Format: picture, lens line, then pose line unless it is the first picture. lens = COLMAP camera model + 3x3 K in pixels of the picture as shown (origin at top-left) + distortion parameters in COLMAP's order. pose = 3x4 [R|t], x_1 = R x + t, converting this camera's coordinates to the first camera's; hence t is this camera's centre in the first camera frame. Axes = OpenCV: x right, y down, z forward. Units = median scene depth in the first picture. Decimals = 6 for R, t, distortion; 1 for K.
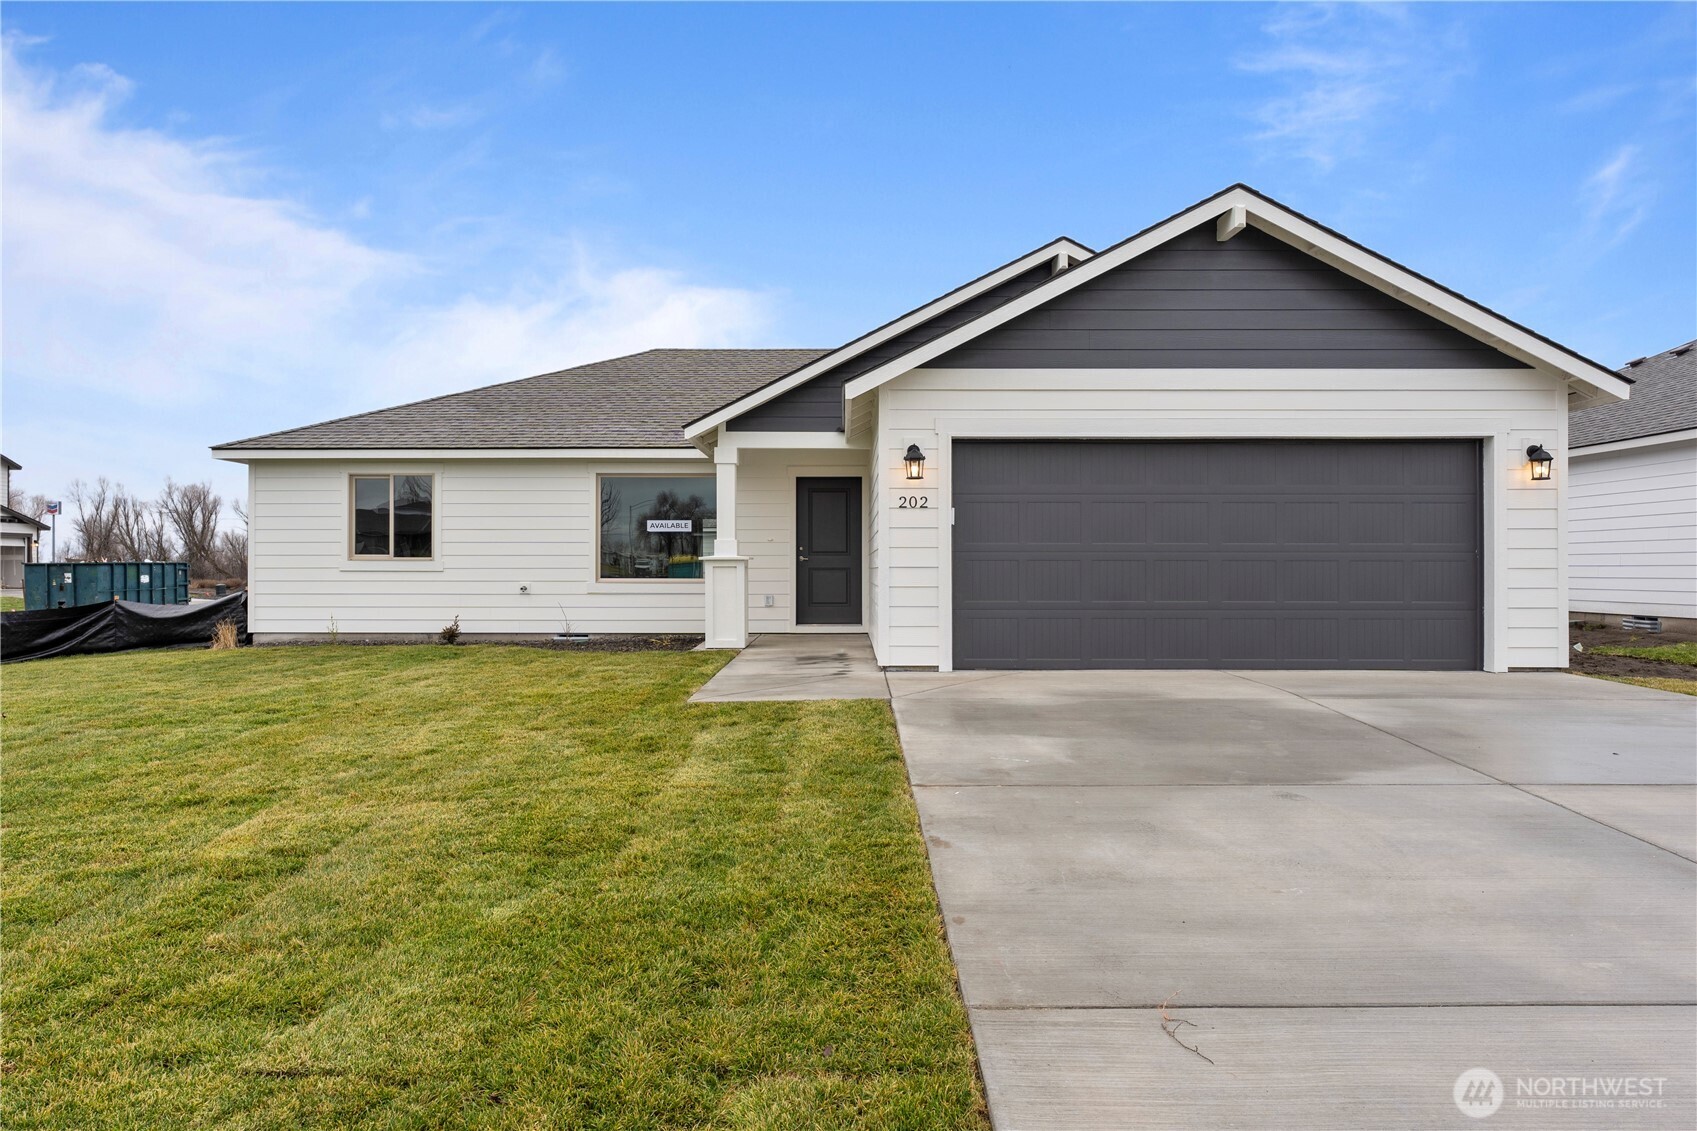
lens RADIAL K [[925.7, 0, 848.5], [0, 925.7, 565.5], [0, 0, 1]] dist [0.002132, 0.000218]
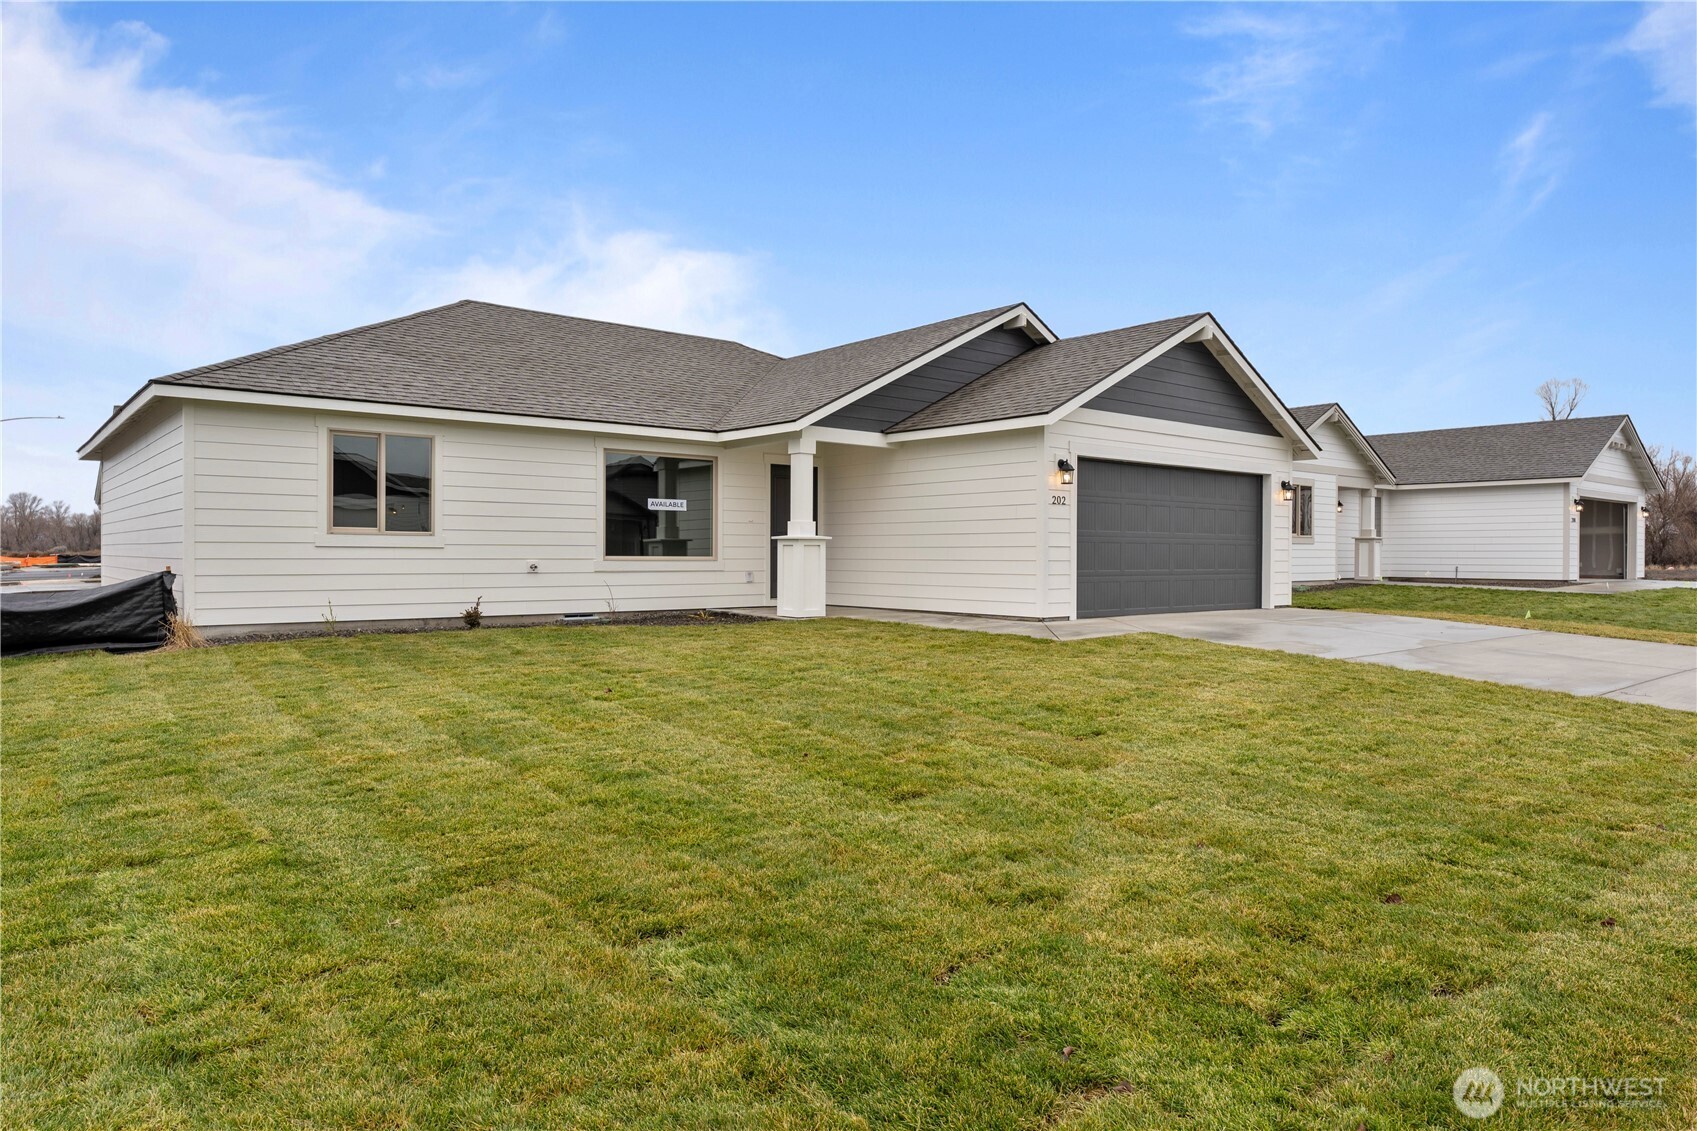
lens RADIAL K [[1039.3, 0, 848.5], [0, 1039.3, 565.5], [0, 0, 1]] dist [-0.000168, -0.000184]
pose [[0.771519, -0.004941, 0.636187, -0.771401], [-0.006505, 0.999856, 0.015653, 0.004972], [-0.636173, -0.016215, 0.771376, -0.008699]]
